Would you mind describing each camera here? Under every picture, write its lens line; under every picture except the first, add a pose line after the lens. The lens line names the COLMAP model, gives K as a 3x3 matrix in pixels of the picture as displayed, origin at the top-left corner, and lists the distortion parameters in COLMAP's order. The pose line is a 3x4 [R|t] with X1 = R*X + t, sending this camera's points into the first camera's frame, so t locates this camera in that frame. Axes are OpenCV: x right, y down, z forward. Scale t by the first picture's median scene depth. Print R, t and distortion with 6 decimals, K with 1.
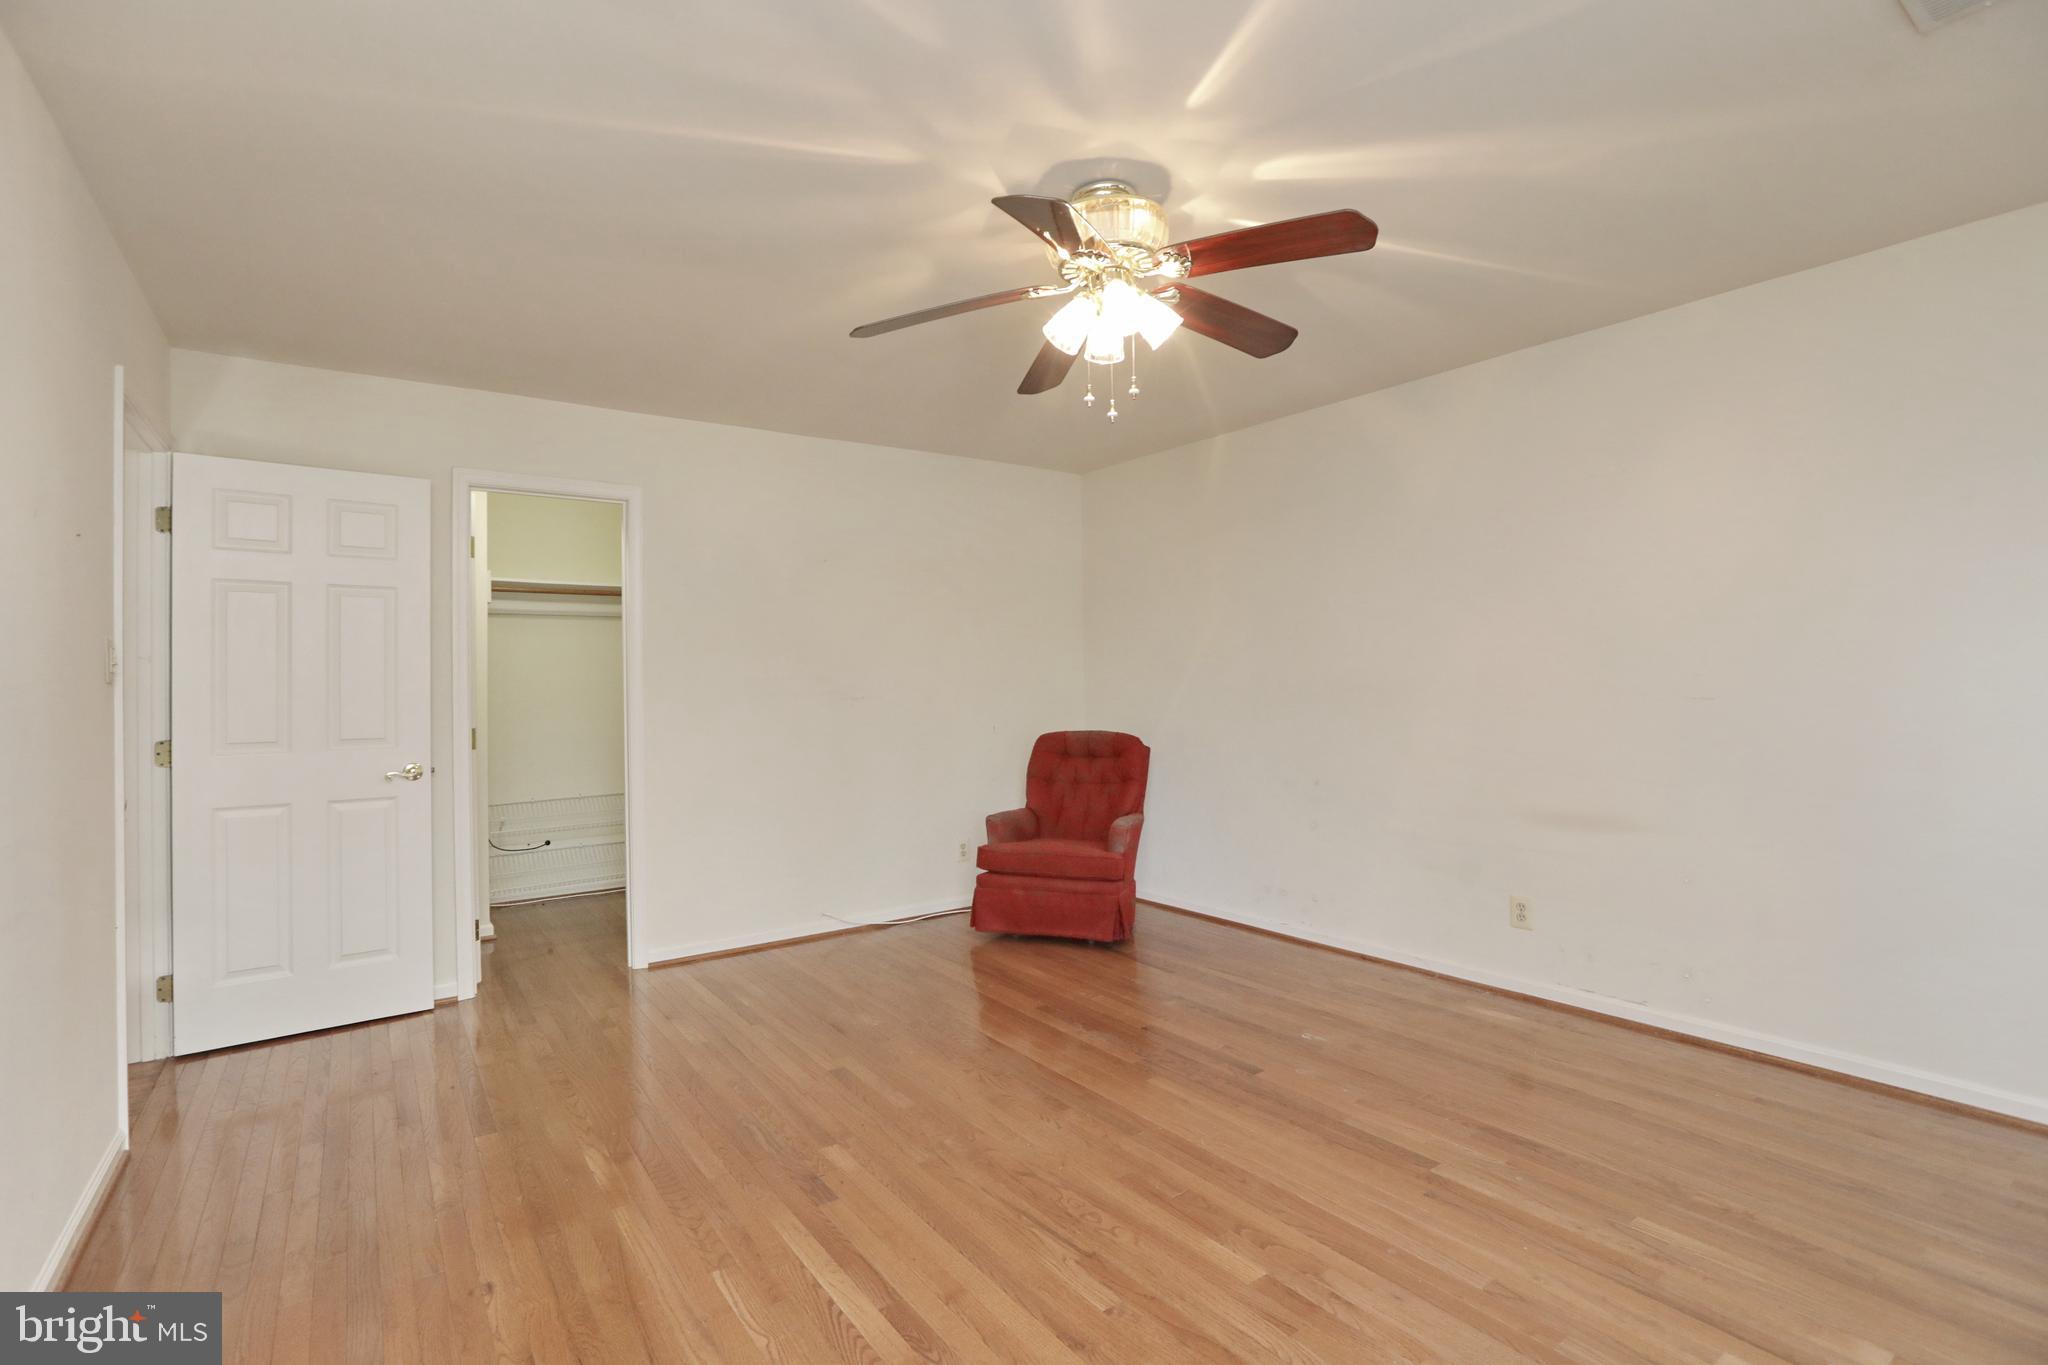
lens RADIAL K [[979.6, 0, 1025.8], [0, 979.6, 676.1], [0, 0, 1]] dist [-0.068733, 0.041045]
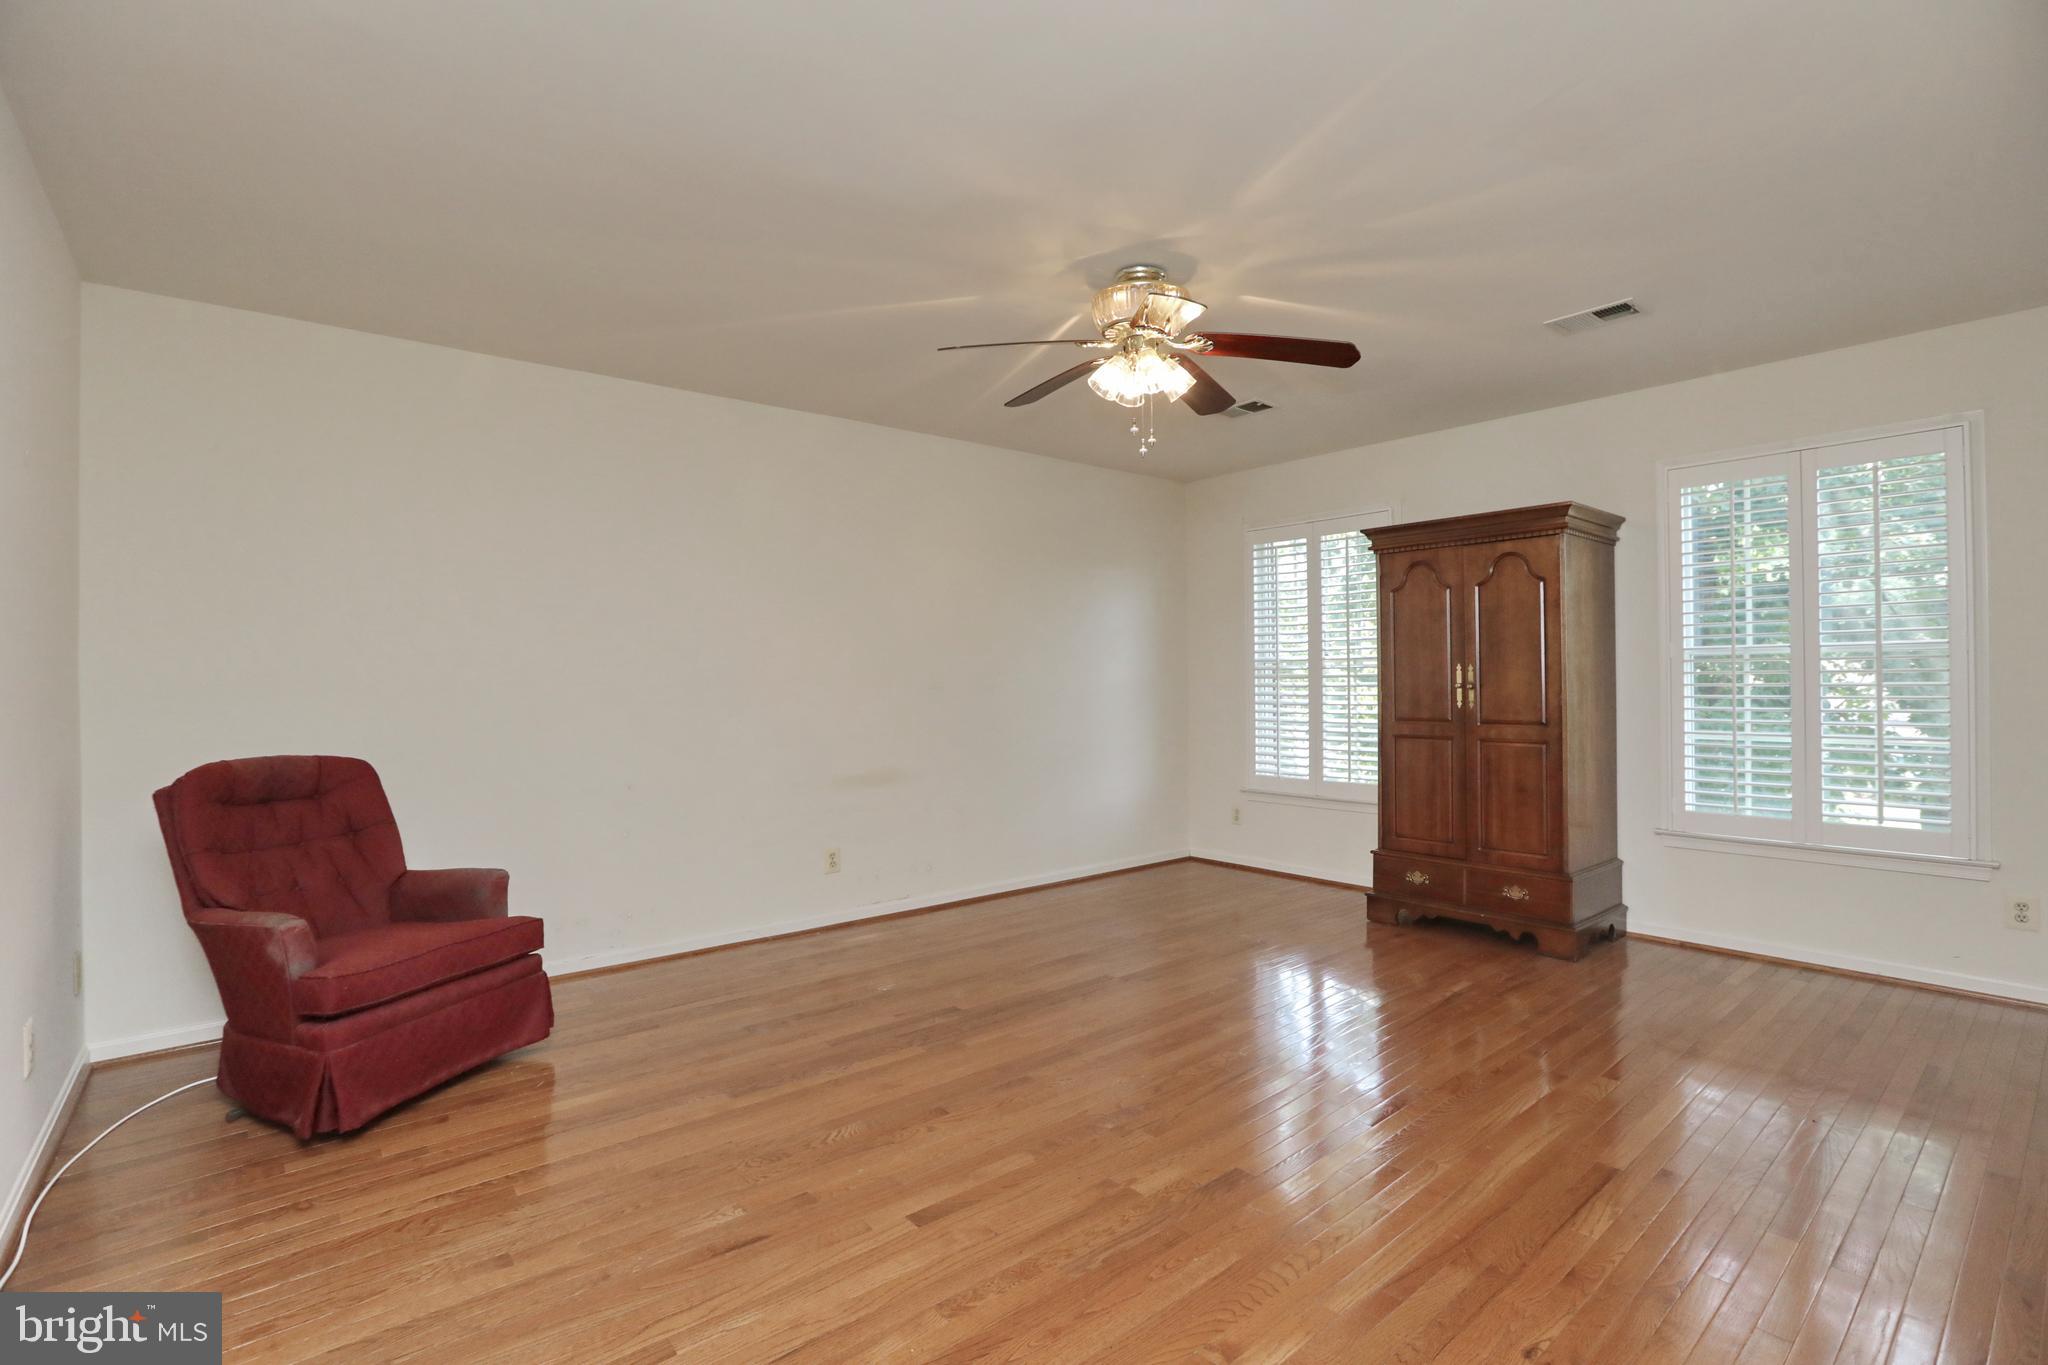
lens RADIAL K [[979.6, 0, 1025.8], [0, 979.6, 676.1], [0, 0, 1]] dist [-0.068733, 0.041045]
pose [[-0.097805, 0.021570, 0.994972, -0.889765], [0.009195, 0.999742, -0.020770, 0.037769], [-0.995163, 0.007117, -0.097978, 0.988551]]
